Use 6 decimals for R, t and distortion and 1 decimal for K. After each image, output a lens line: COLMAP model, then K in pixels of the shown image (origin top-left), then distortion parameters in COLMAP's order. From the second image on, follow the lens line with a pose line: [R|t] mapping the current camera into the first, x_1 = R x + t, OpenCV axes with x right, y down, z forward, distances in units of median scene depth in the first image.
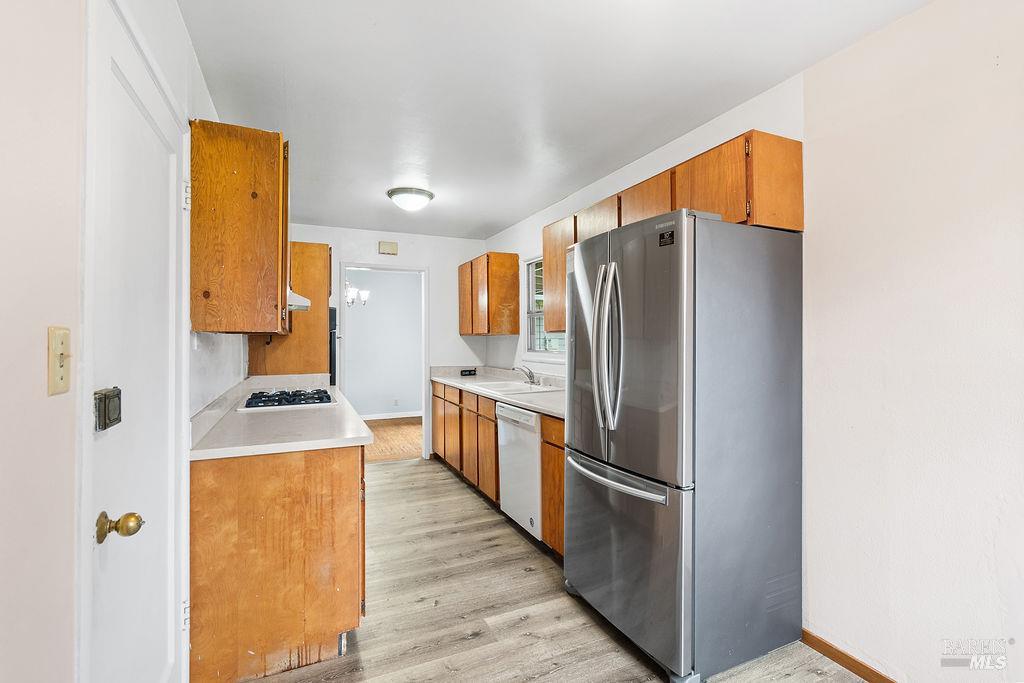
lens RADIAL K [[467.2, 0, 512.0], [0, 467.2, 341.5], [0, 0, 1]] dist [-0.001795, 0.000032]
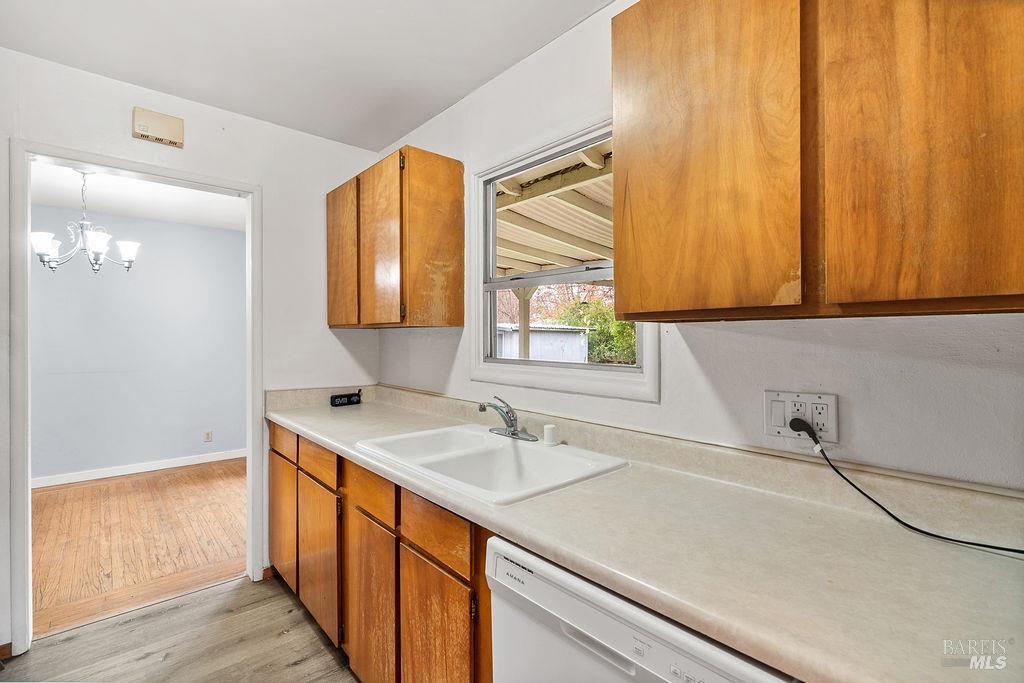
lens RADIAL K [[467.2, 0, 512.0], [0, 467.2, 341.5], [0, 0, 1]] dist [-0.001795, 0.000032]
pose [[0.955617, 0.004225, 0.294580, -0.080057], [-0.006040, 0.999968, 0.005254, -0.001897], [-0.294549, -0.006800, 0.955612, 0.509932]]
